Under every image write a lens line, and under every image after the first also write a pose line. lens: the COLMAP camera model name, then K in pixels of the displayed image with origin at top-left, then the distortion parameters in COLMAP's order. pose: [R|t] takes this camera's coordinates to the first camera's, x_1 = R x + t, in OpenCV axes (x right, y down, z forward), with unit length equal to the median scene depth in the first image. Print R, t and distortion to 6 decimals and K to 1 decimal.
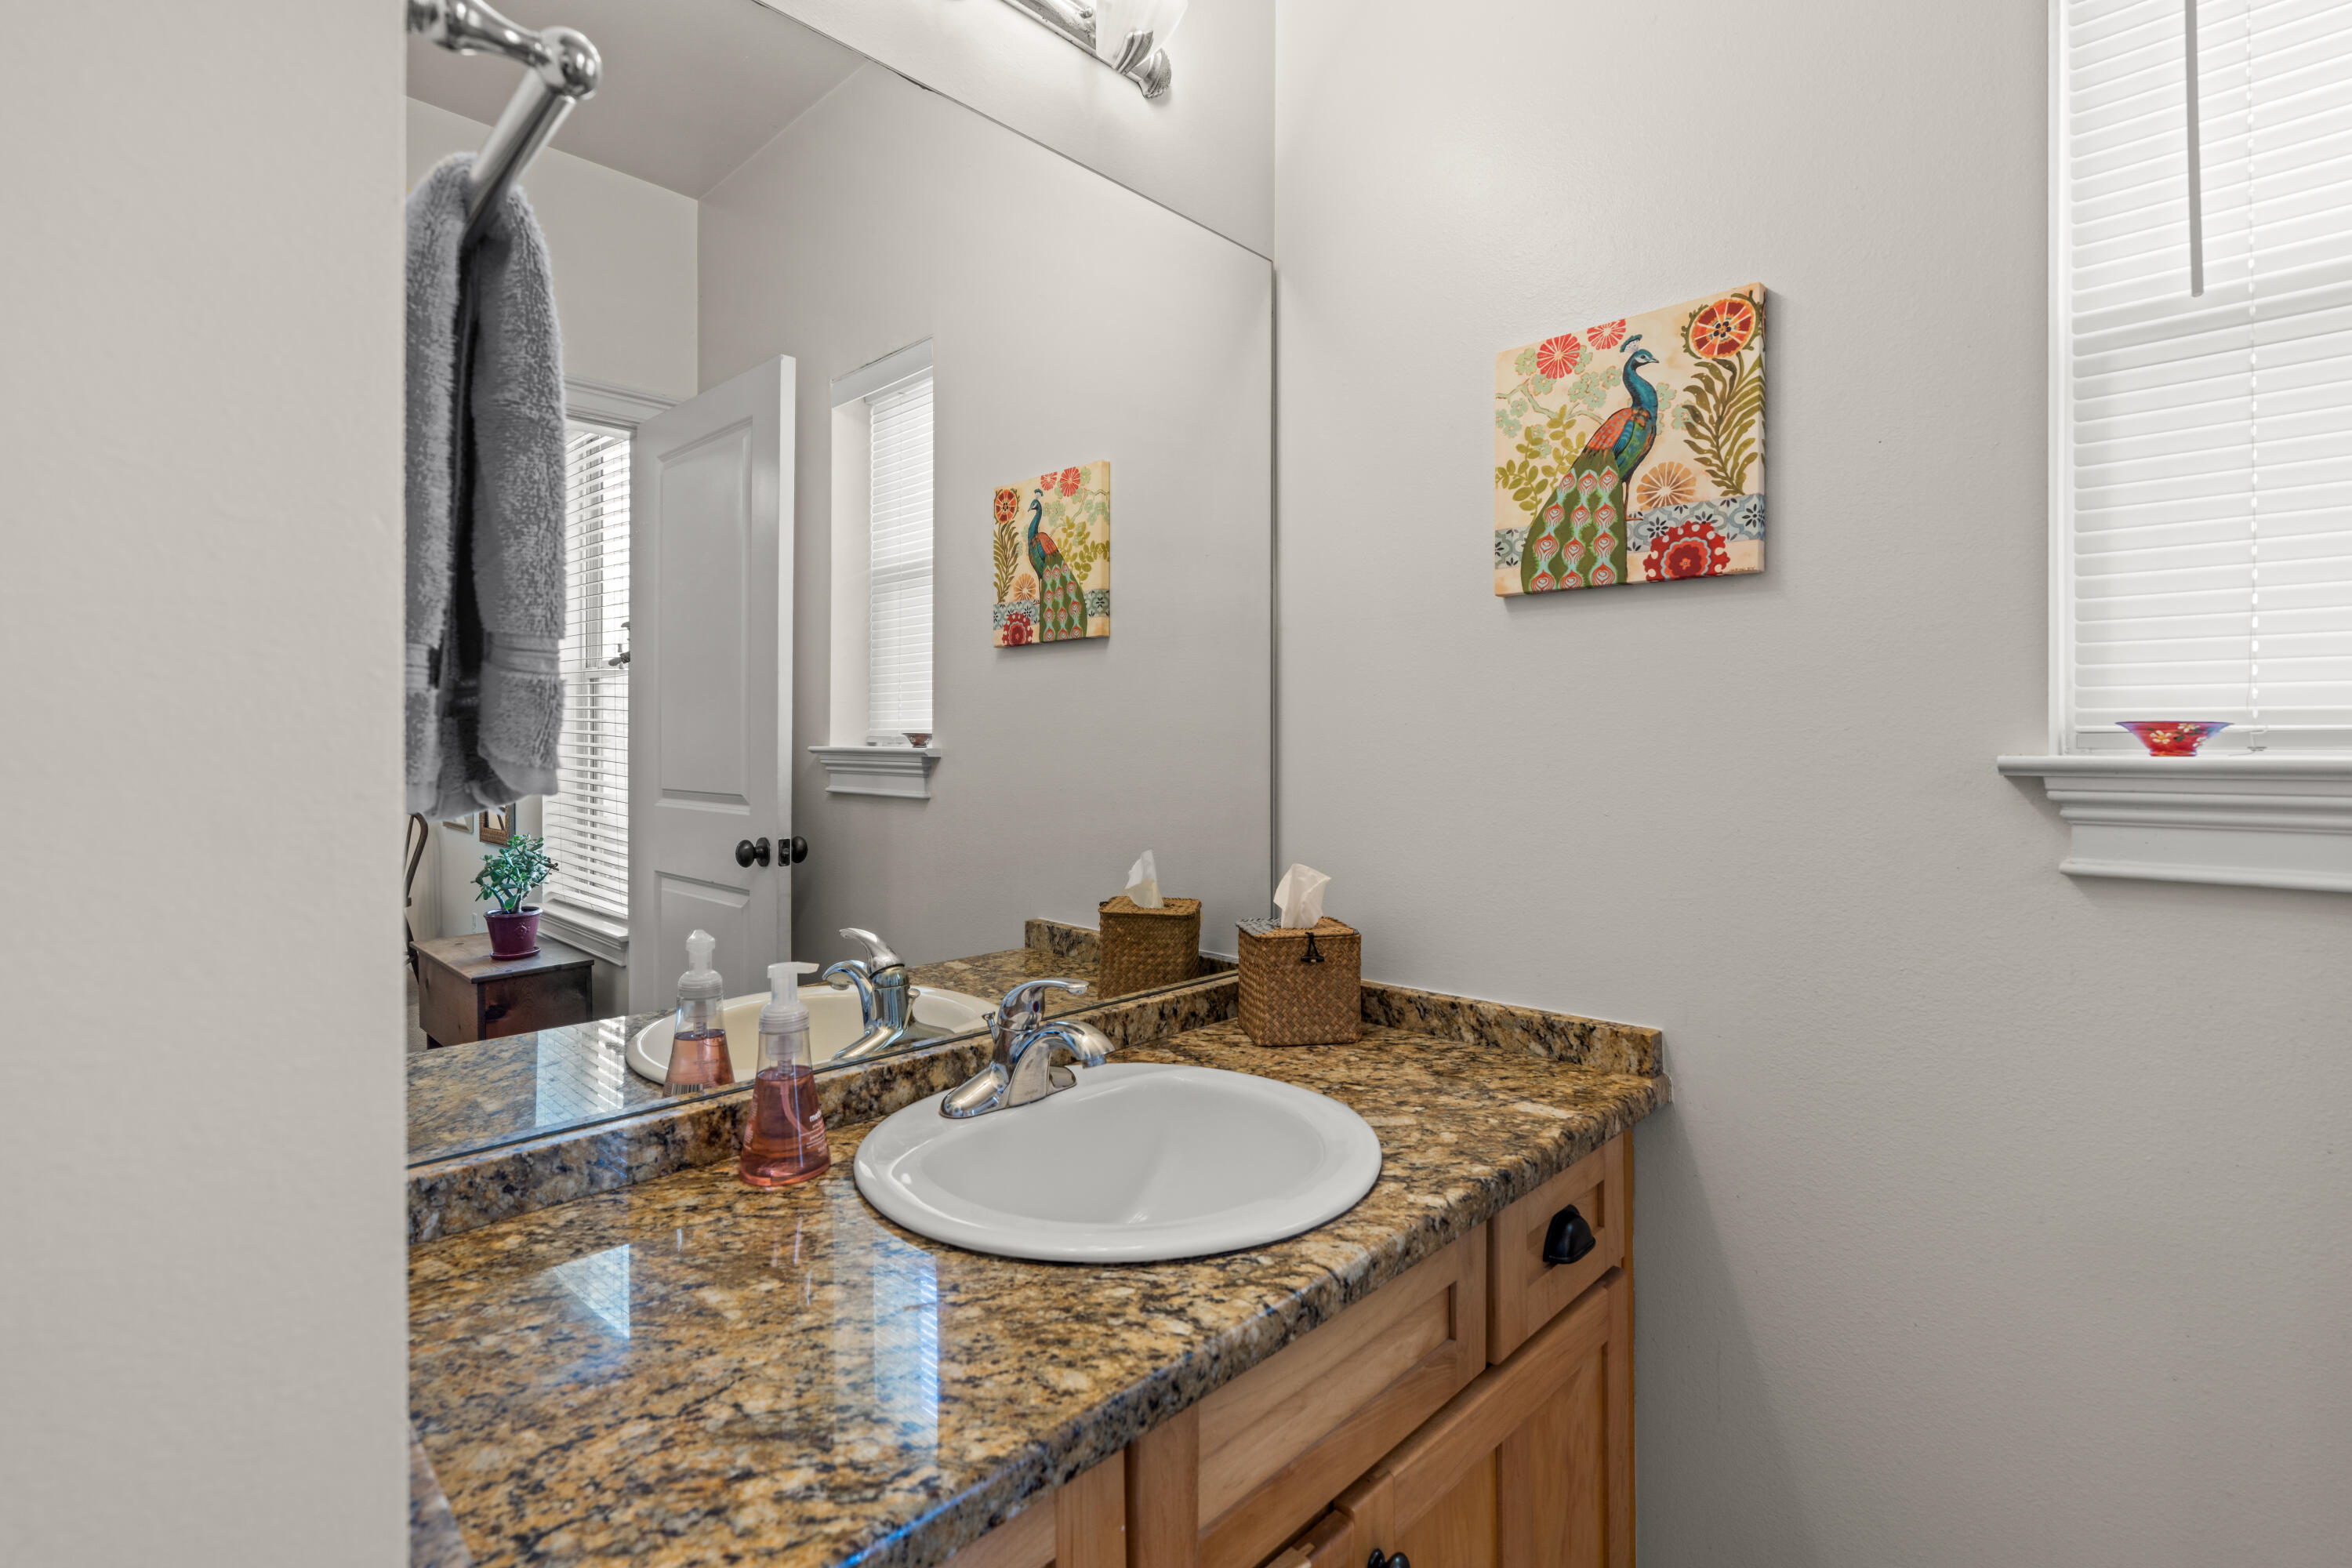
lens RADIAL K [[1061.8, 0, 1172.4], [0, 1061.8, 790.4], [0, 0, 1]] dist [-0.007675, 0.003624]
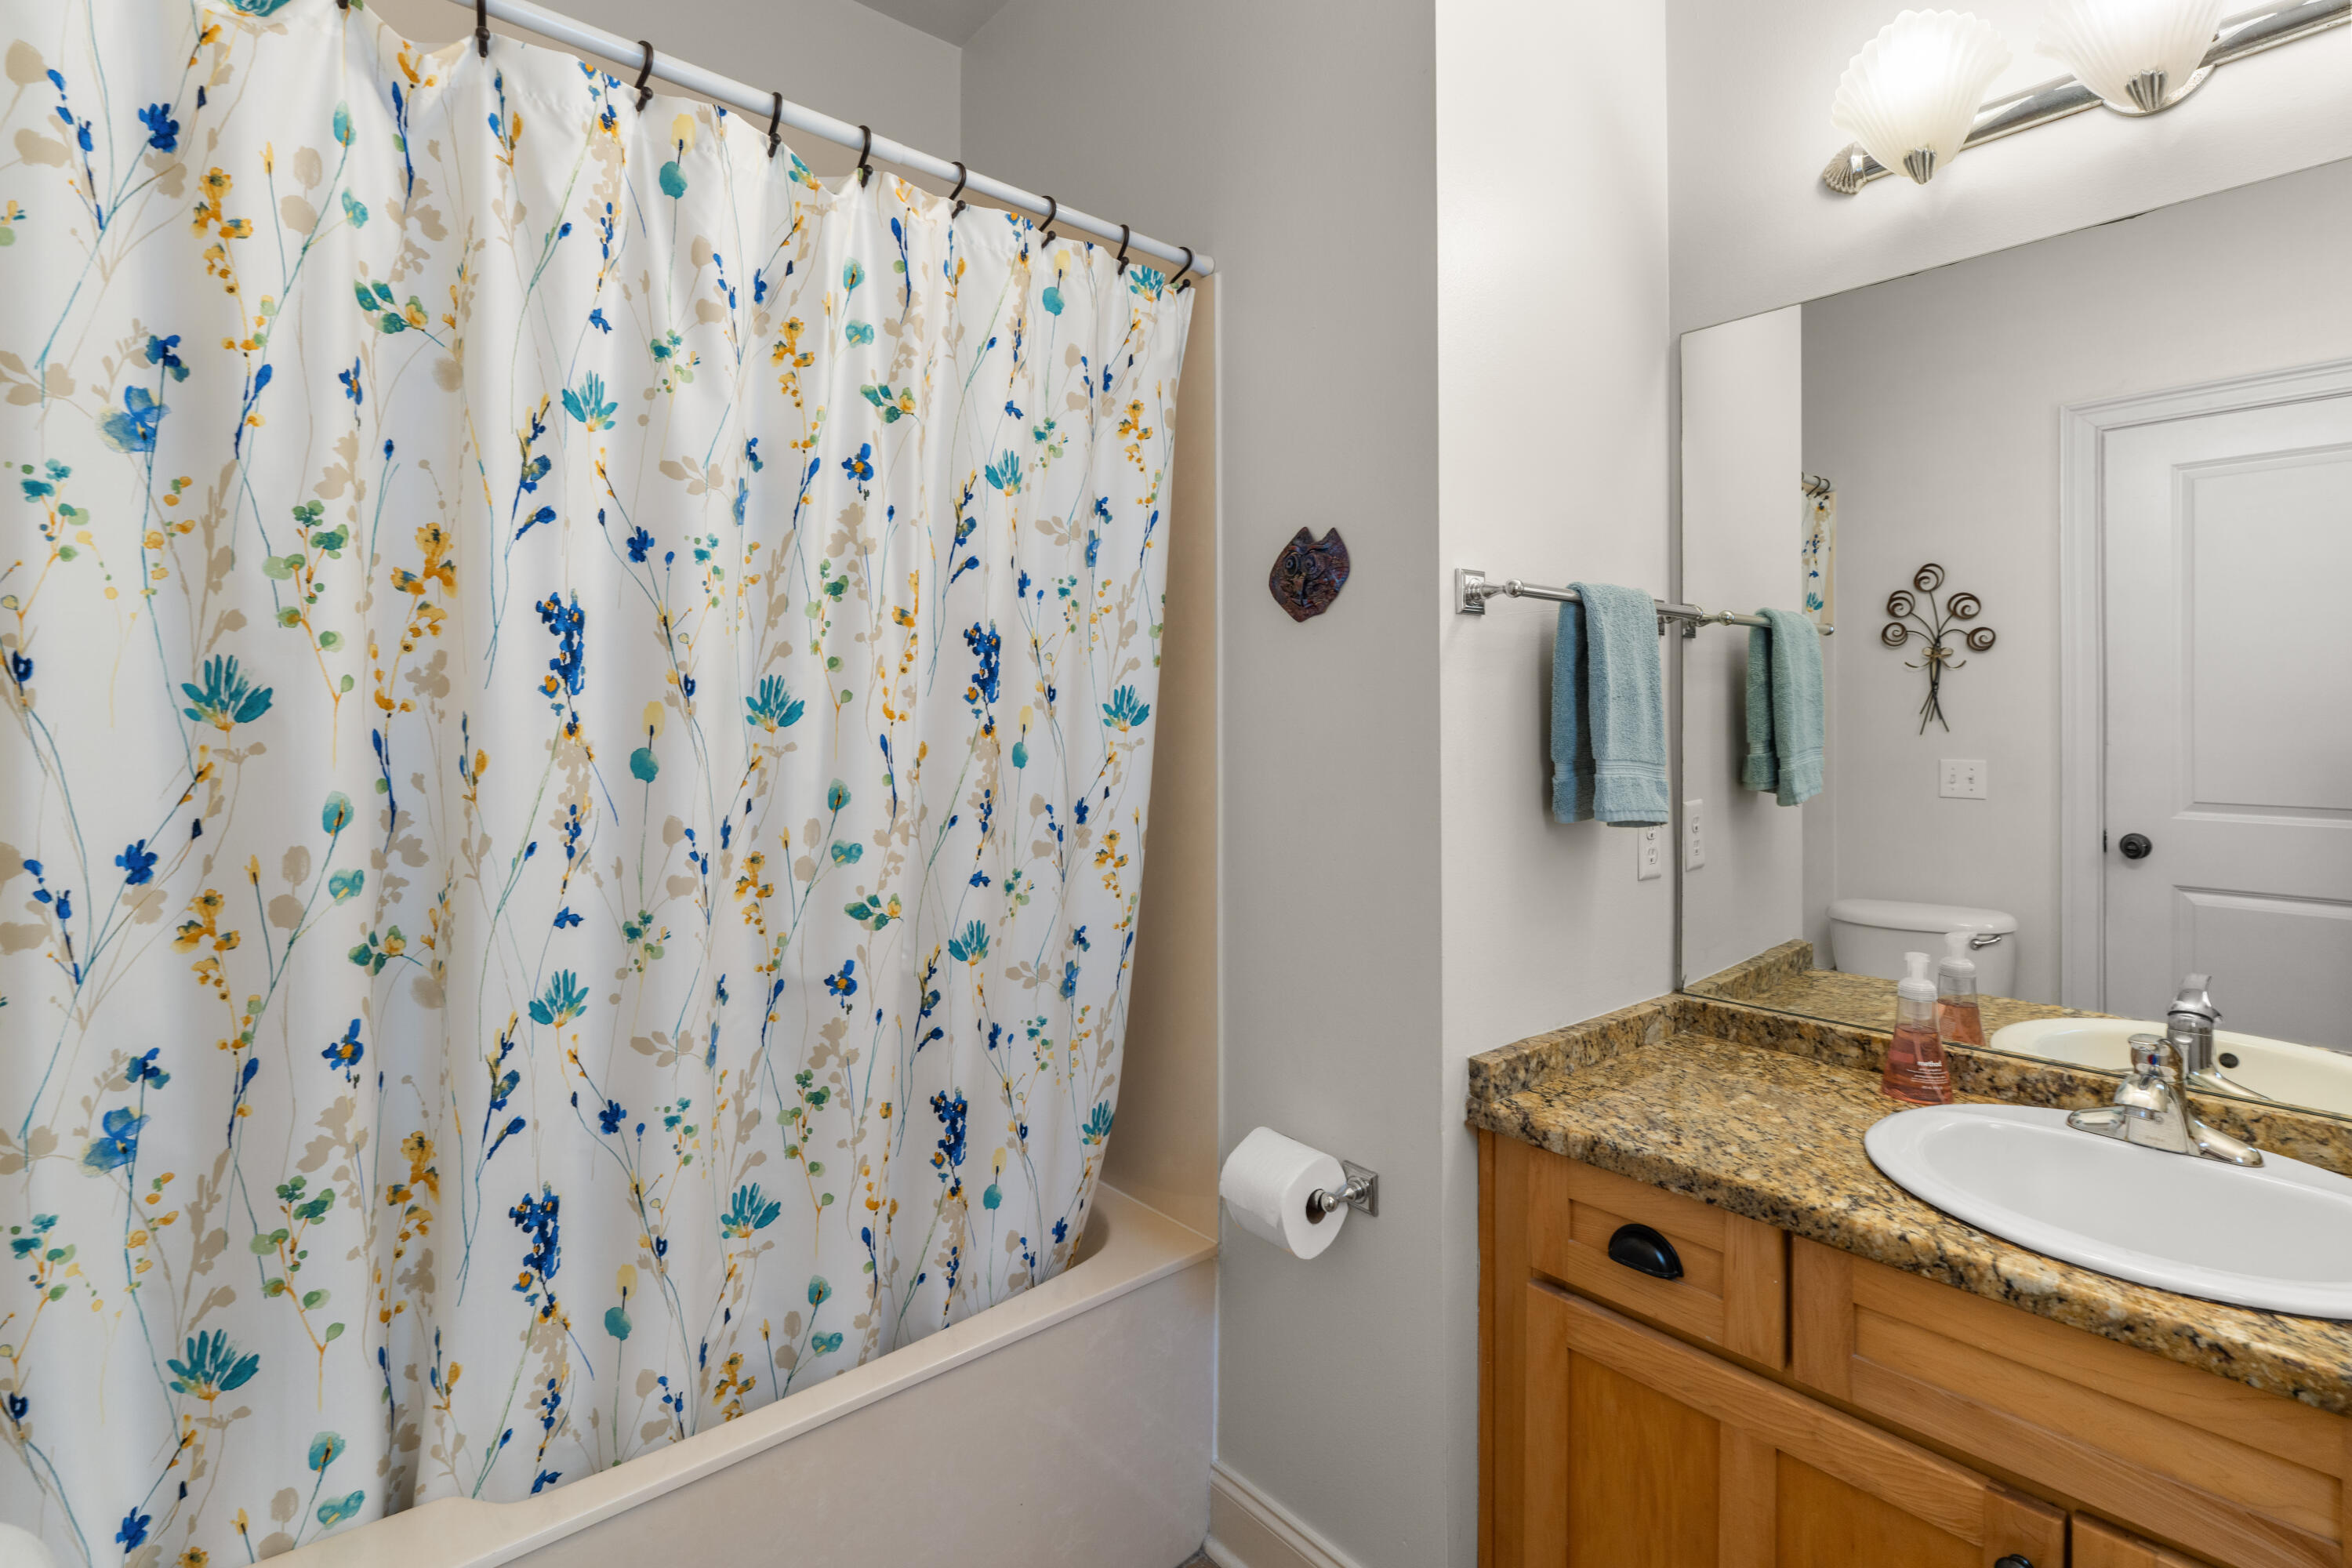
lens RADIAL K [[1074.7, 0, 1169.6], [0, 1074.7, 801.4], [0, 0, 1]] dist [-0.002996, 0.000632]
pose [[-0.088439, 0.076223, -0.993161, 1.531041], [-0.042453, 0.995873, 0.080212, -0.149942], [0.995177, 0.049256, -0.084838, 0.136757]]
